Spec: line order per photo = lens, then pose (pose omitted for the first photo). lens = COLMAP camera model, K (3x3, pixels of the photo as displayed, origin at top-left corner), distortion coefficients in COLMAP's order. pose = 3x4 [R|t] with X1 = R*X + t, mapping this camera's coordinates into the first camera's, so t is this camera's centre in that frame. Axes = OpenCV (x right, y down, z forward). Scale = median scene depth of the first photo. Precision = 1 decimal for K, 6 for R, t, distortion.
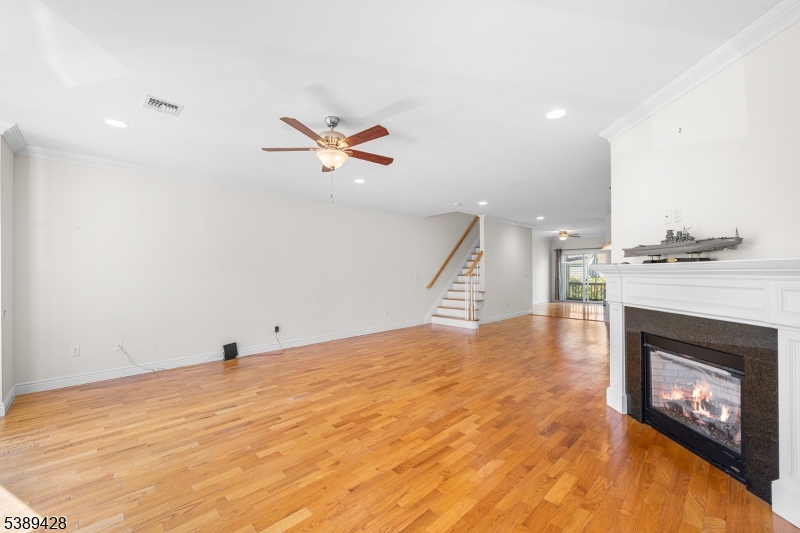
lens RADIAL K [[320.3, 0, 401.4], [0, 320.3, 268.9], [0, 0, 1]] dist [0.002939, 0.000241]
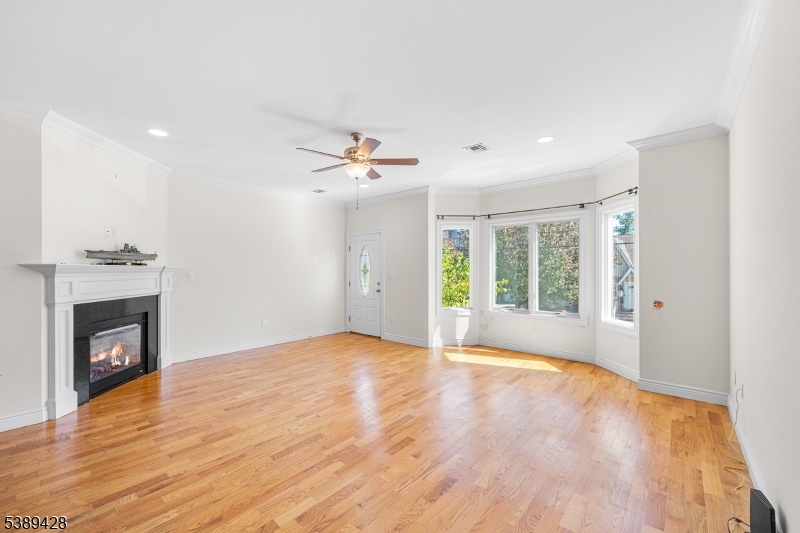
lens RADIAL K [[329.0, 0, 400.7], [0, 329.0, 268.8], [0, 0, 1]] dist [-0.002134, -0.000177]
pose [[-0.997039, 0.006908, -0.076580, -0.279224], [0.007824, 0.999901, -0.011671, 0.021318], [0.076492, -0.012236, -0.996995, 2.192600]]
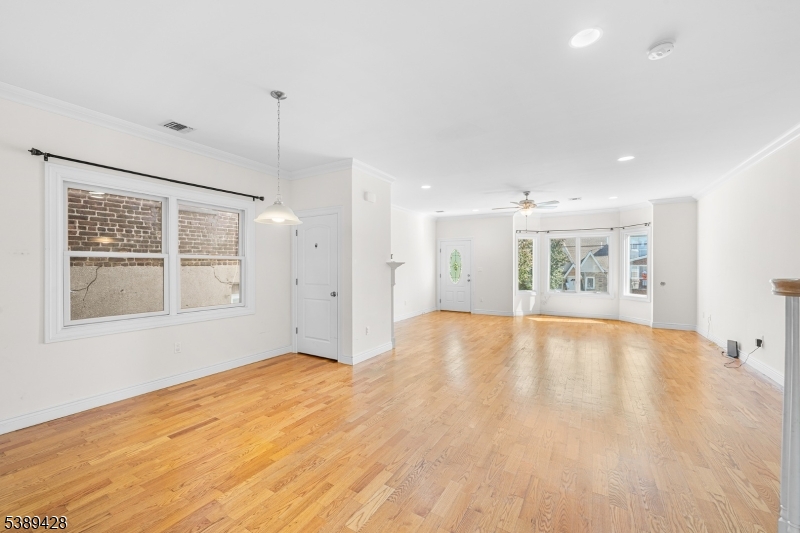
lens RADIAL K [[329.0, 0, 395.6], [0, 329.0, 266.8], [0, 0, 1]] dist [-0.002134, -0.000177]
pose [[-0.967346, 0.005626, -0.253398, 1.165655], [0.006977, 0.999966, -0.004434, 0.019547], [0.253364, -0.006058, -0.967352, 2.872188]]
